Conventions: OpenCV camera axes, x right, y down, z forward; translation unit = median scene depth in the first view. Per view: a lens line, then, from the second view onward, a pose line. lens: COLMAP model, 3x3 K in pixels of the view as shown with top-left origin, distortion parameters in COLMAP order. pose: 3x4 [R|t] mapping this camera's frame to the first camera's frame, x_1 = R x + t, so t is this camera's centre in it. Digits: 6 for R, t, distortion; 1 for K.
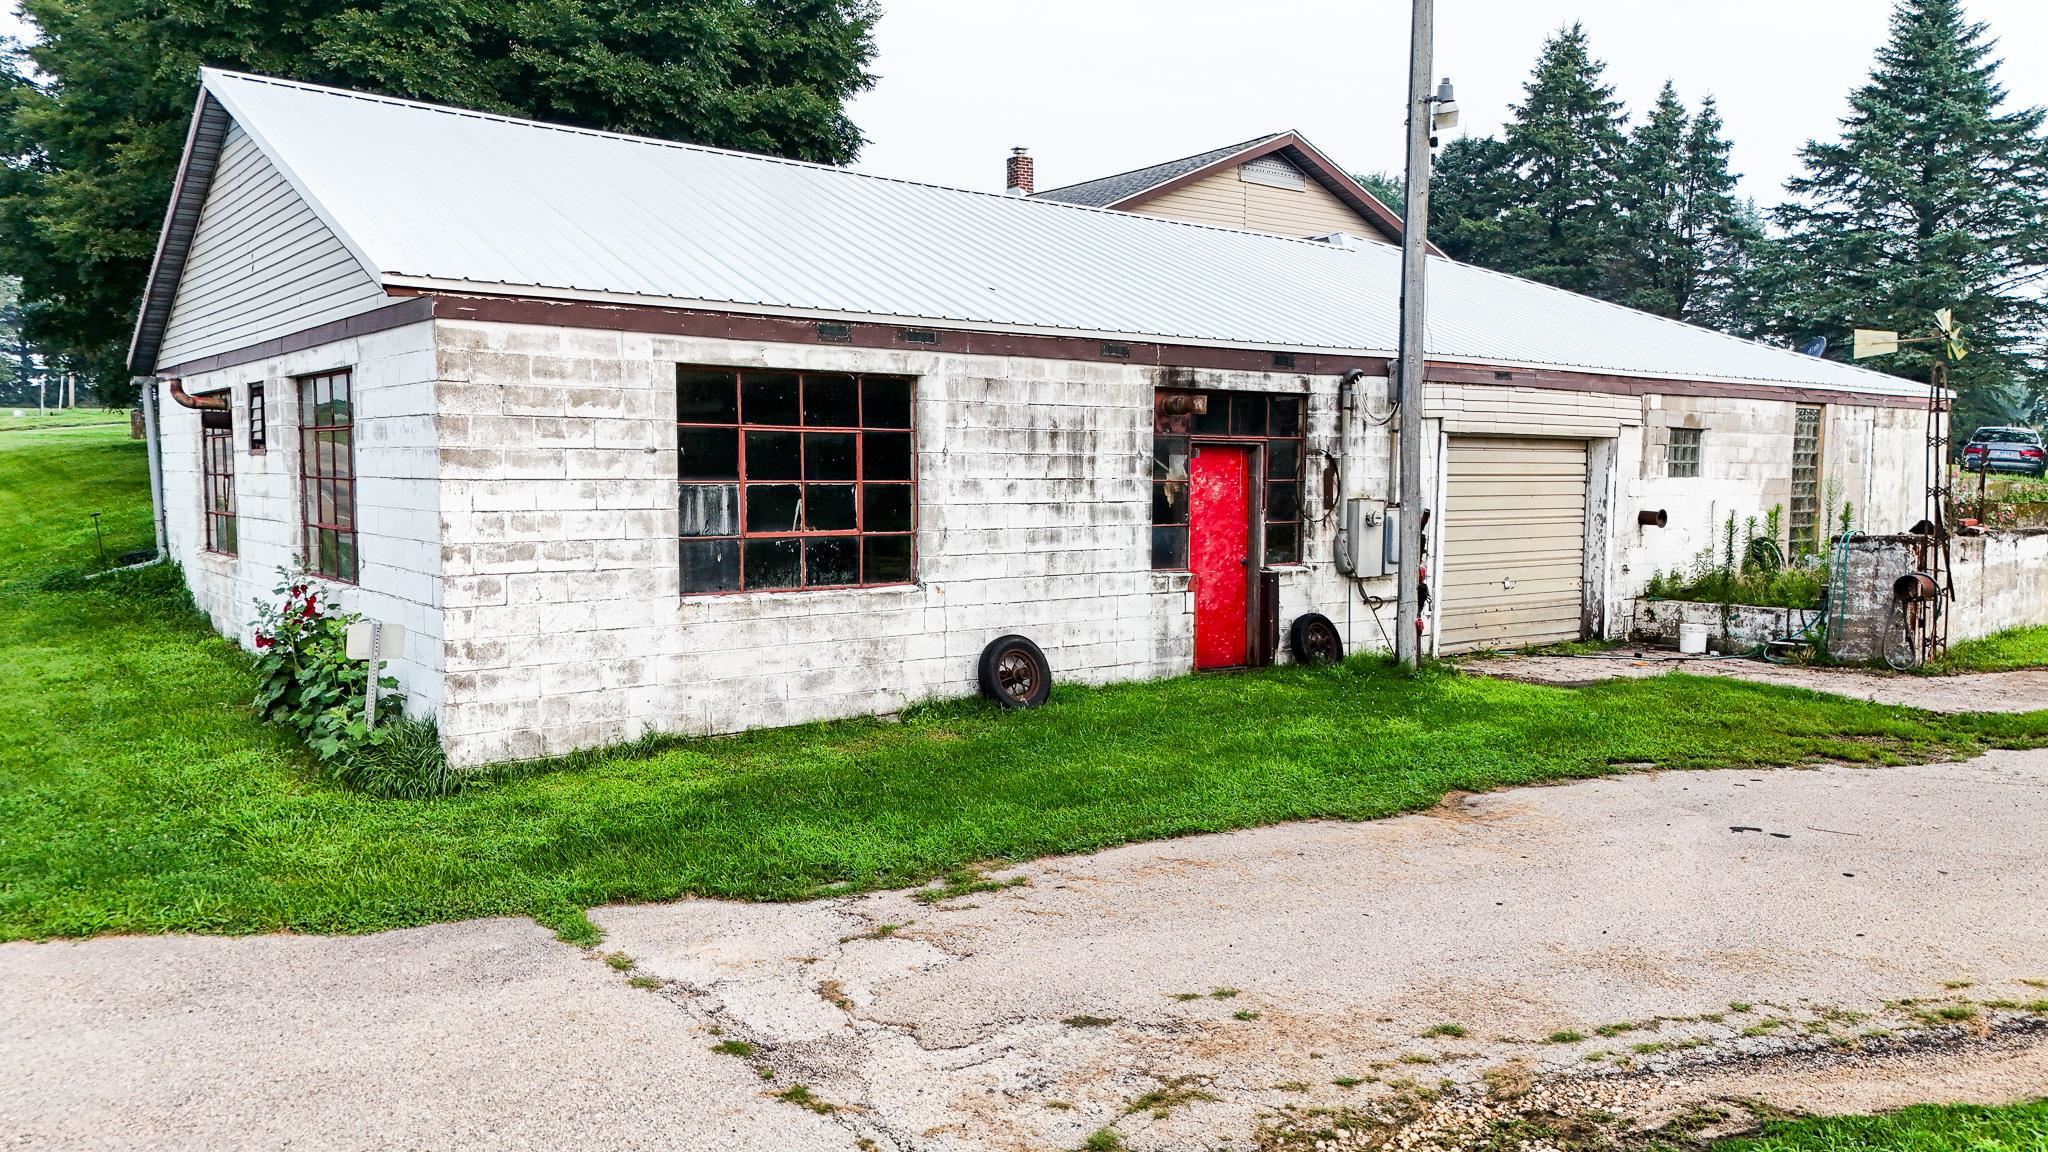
lens RADIAL K [[1507.5, 0, 1015.6], [0, 1507.5, 566.6], [0, 0, 1]] dist [0.079849, -0.074780]
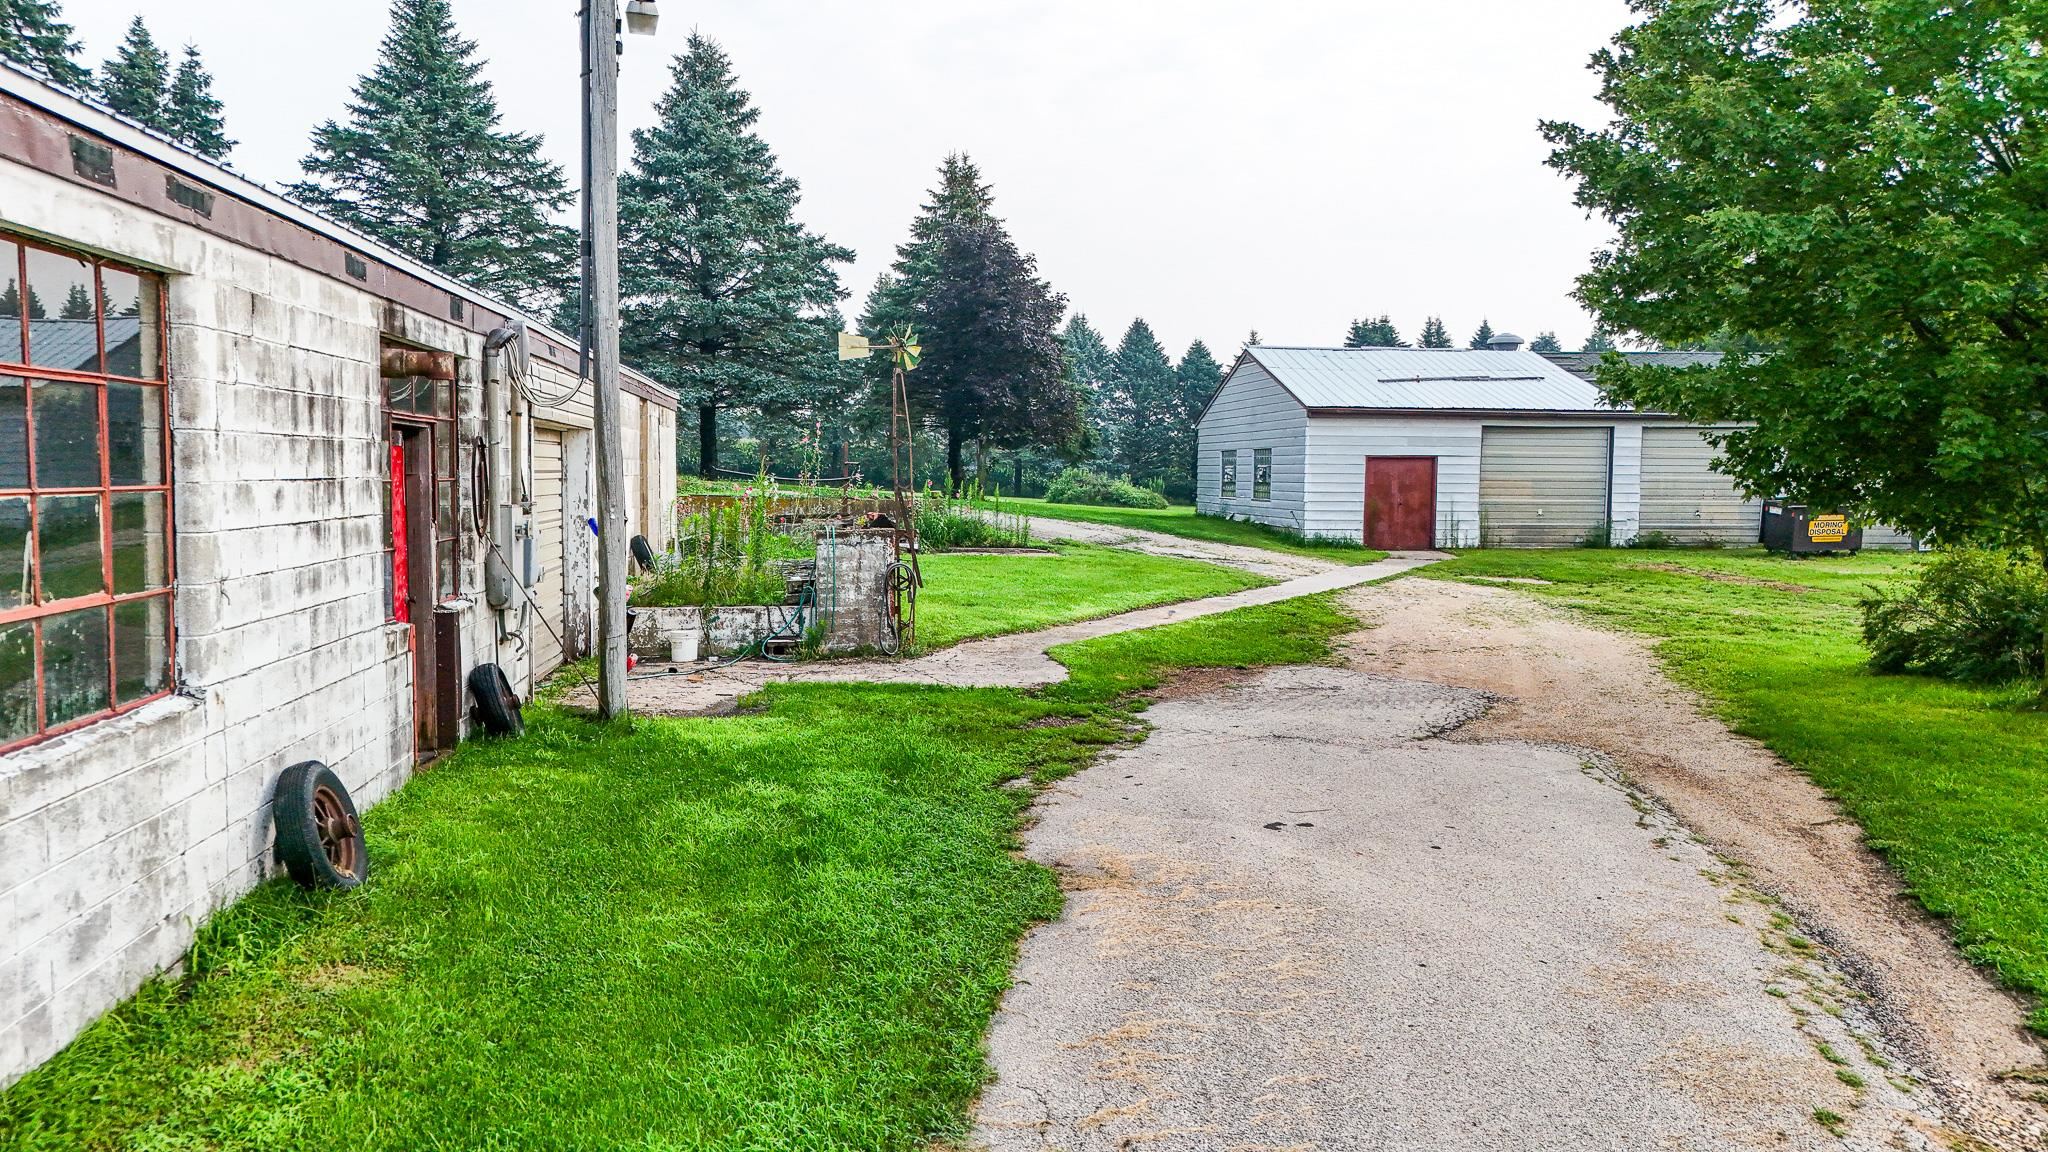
lens RADIAL K [[1507.5, 0, 1024.5], [0, 1507.5, 568.1], [0, 0, 1]] dist [0.079849, -0.074780]
pose [[0.503652, -0.056484, 0.862058, -0.337579], [0.051167, 0.998059, 0.035501, -0.031142], [-0.862390, 0.026229, 0.505565, 0.467970]]
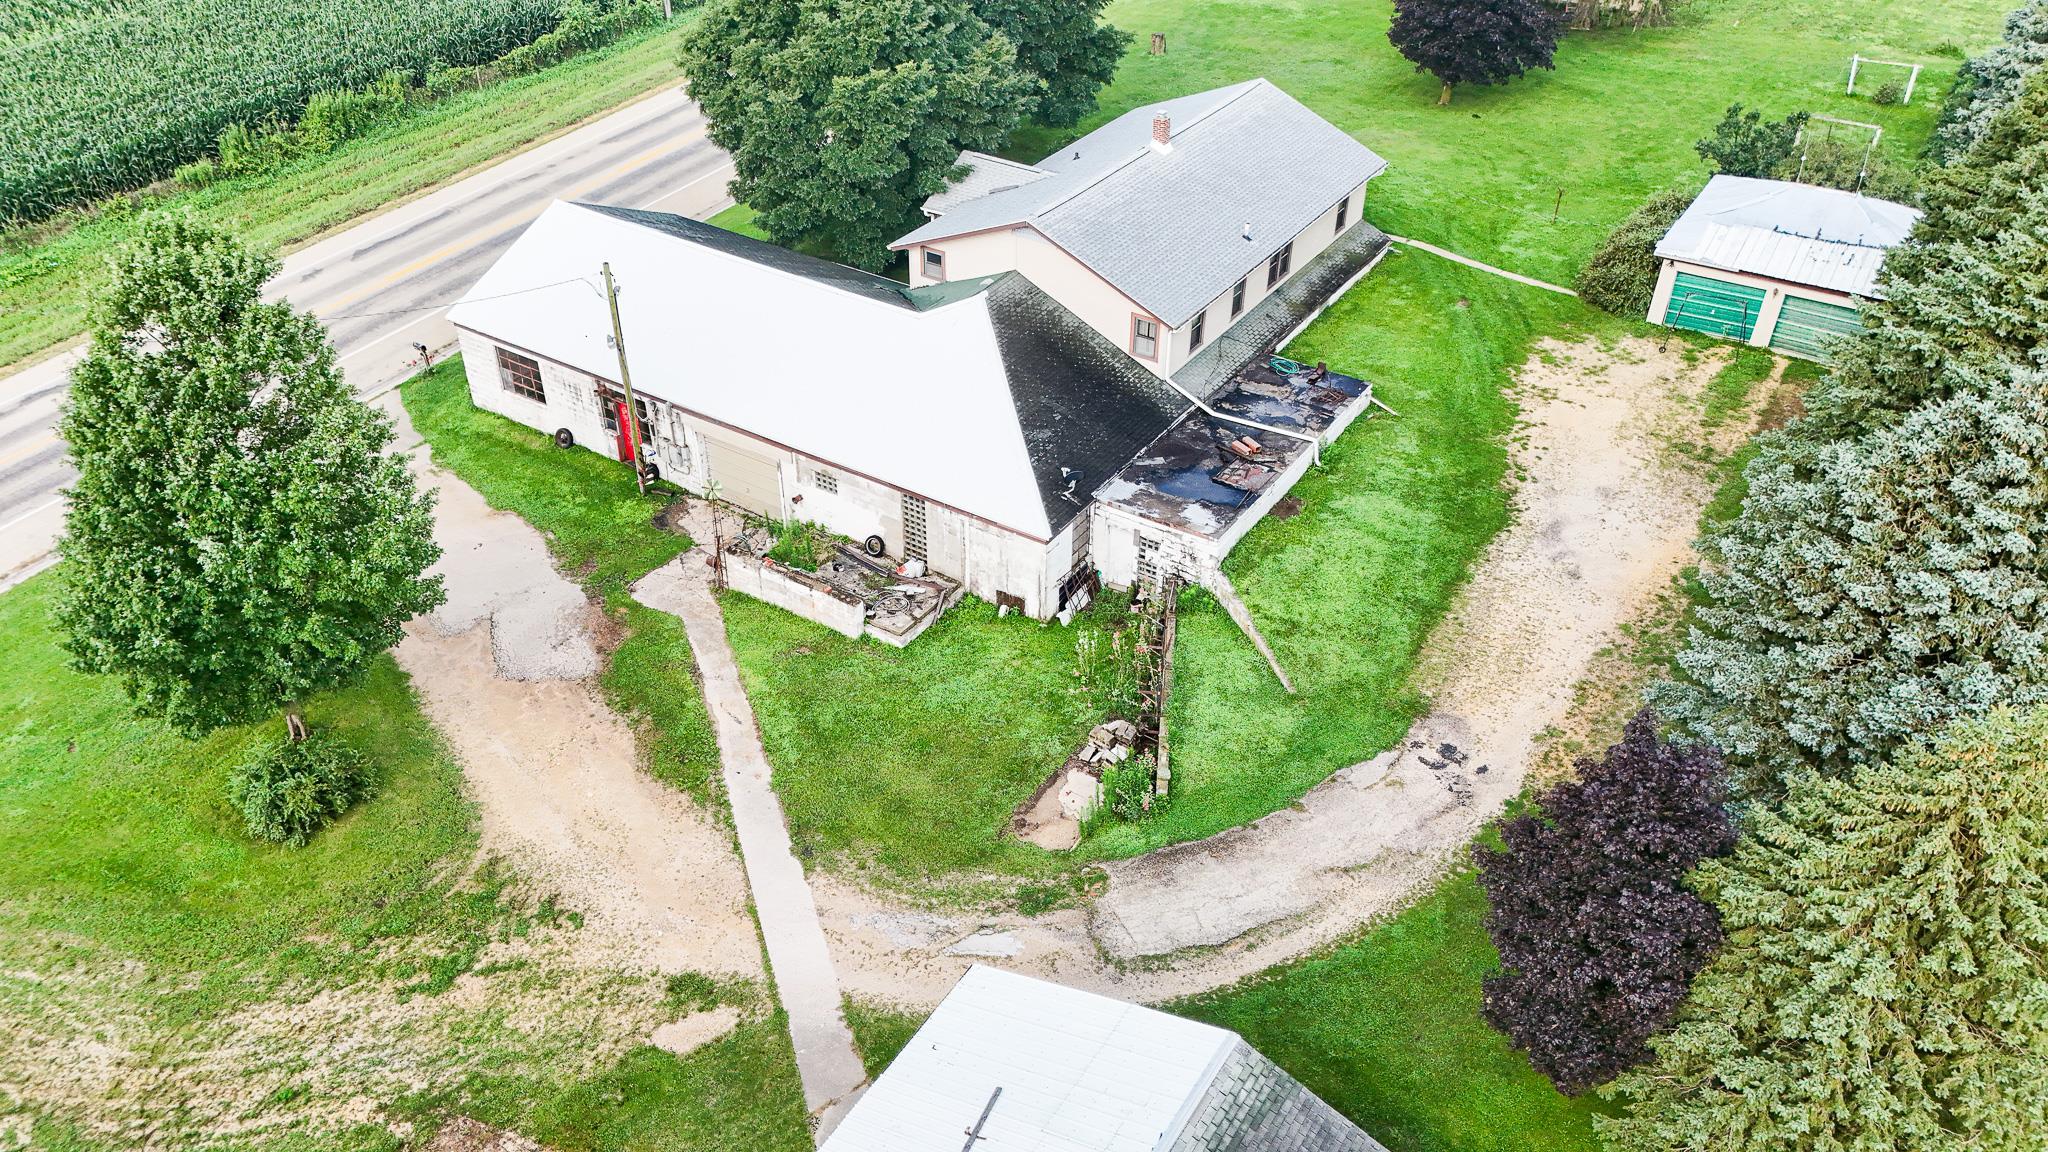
lens RADIAL K [[1507.5, 0, 1028.9], [0, 1507.5, 576.0], [0, 0, 1]] dist [0.079849, -0.074780]
pose [[0.336179, 0.546605, -0.766946, 3.454445], [-0.069600, 0.826535, 0.558566, -1.829197], [0.939223, -0.134399, 0.315908, 0.805822]]
